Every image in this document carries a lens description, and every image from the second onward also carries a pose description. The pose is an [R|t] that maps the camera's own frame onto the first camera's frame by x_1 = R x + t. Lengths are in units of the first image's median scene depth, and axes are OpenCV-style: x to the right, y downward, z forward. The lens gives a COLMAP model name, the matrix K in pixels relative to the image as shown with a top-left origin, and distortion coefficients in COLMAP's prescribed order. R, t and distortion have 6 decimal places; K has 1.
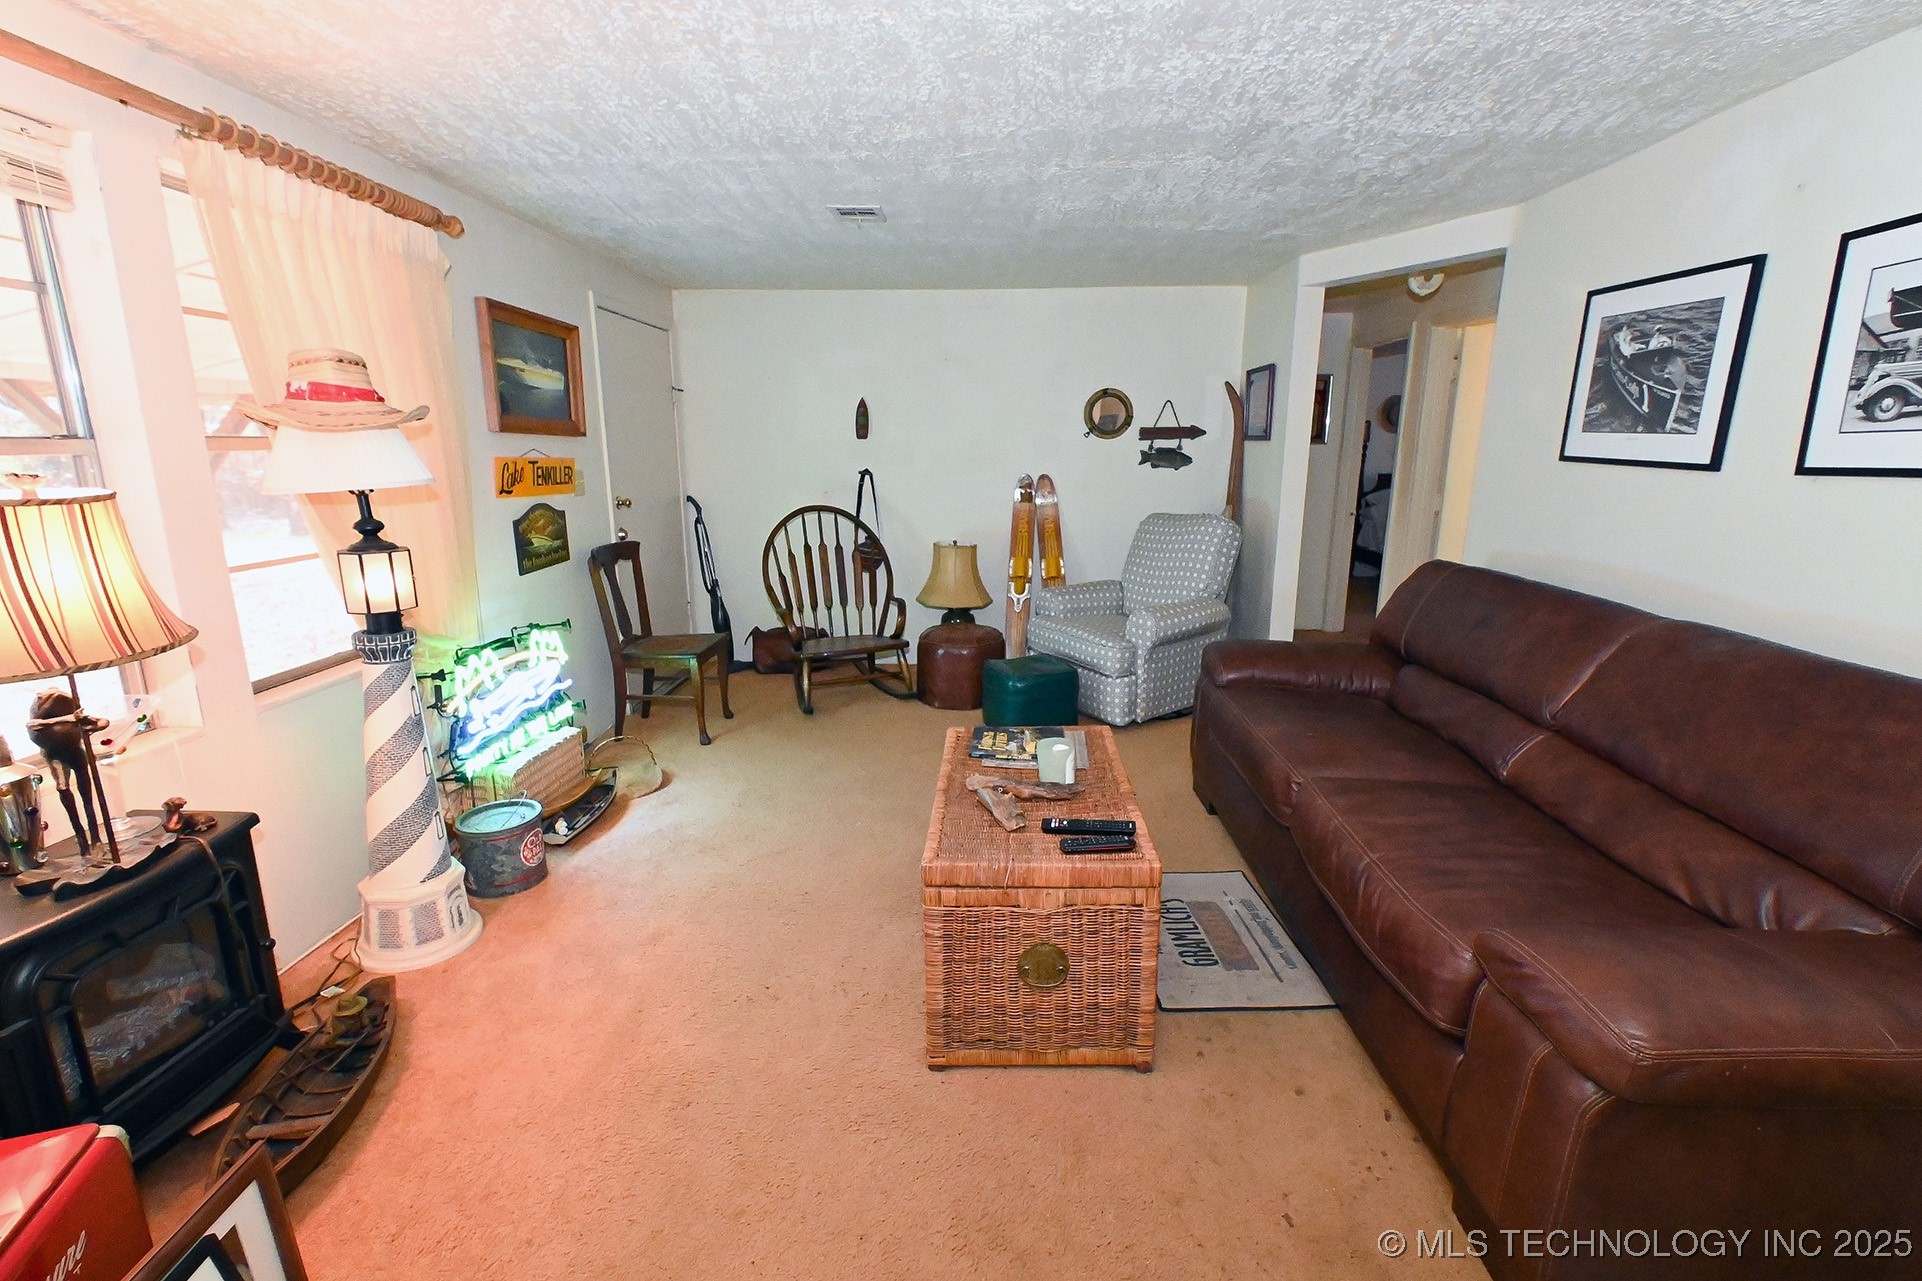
lens RADIAL K [[853.4, 0, 970.5], [0, 853.4, 634.1], [0, 0, 1]] dist [0.009304, -0.003639]
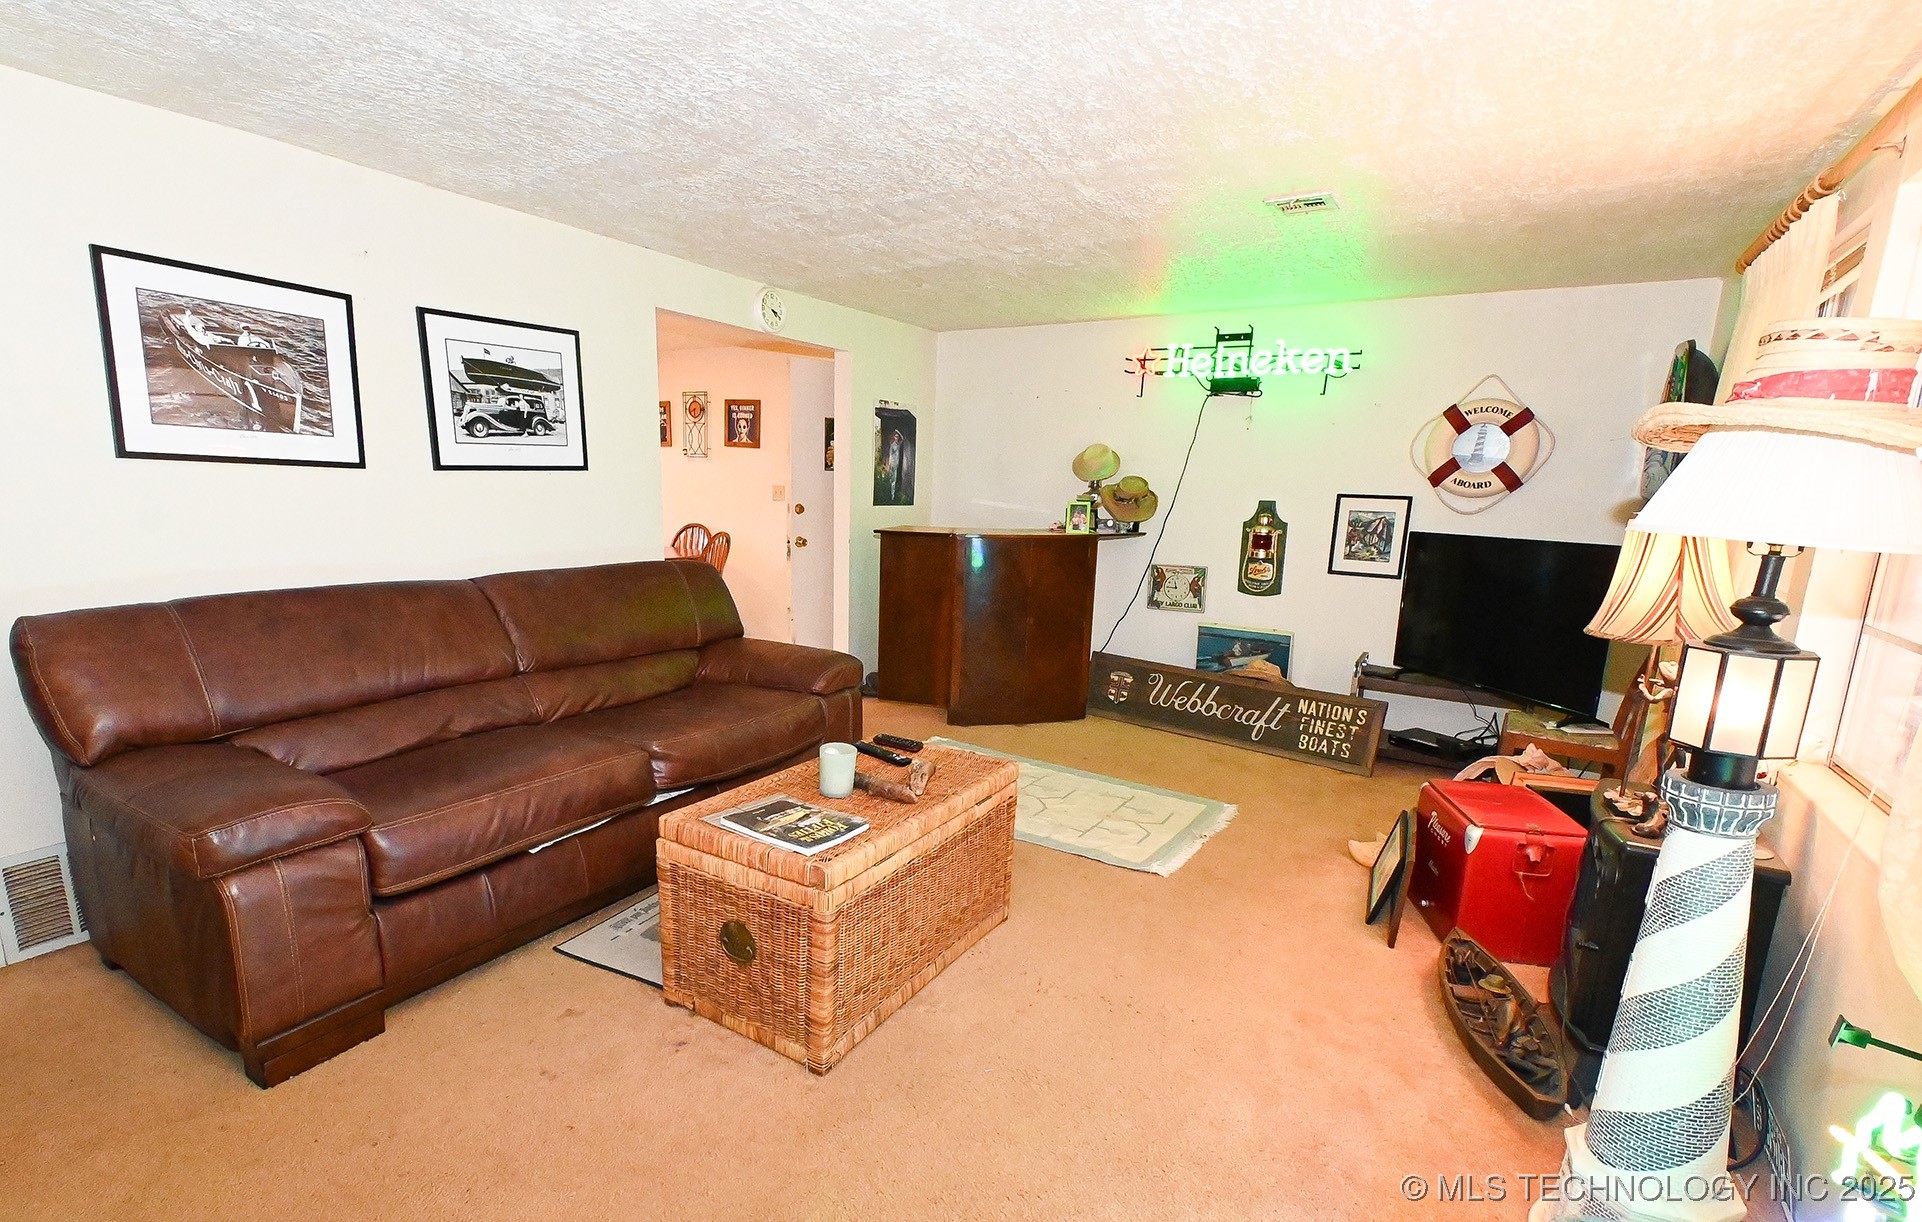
lens RADIAL K [[901.7, 0, 916.1], [0, 901.7, 673.3], [0, 0, 1]] dist [0.009198, 0.000217]
pose [[-0.857857, -0.133156, 0.496337, -0.471995], [0.085677, 0.915269, 0.393627, -0.347696], [-0.506696, 0.380201, -0.773761, 1.635163]]
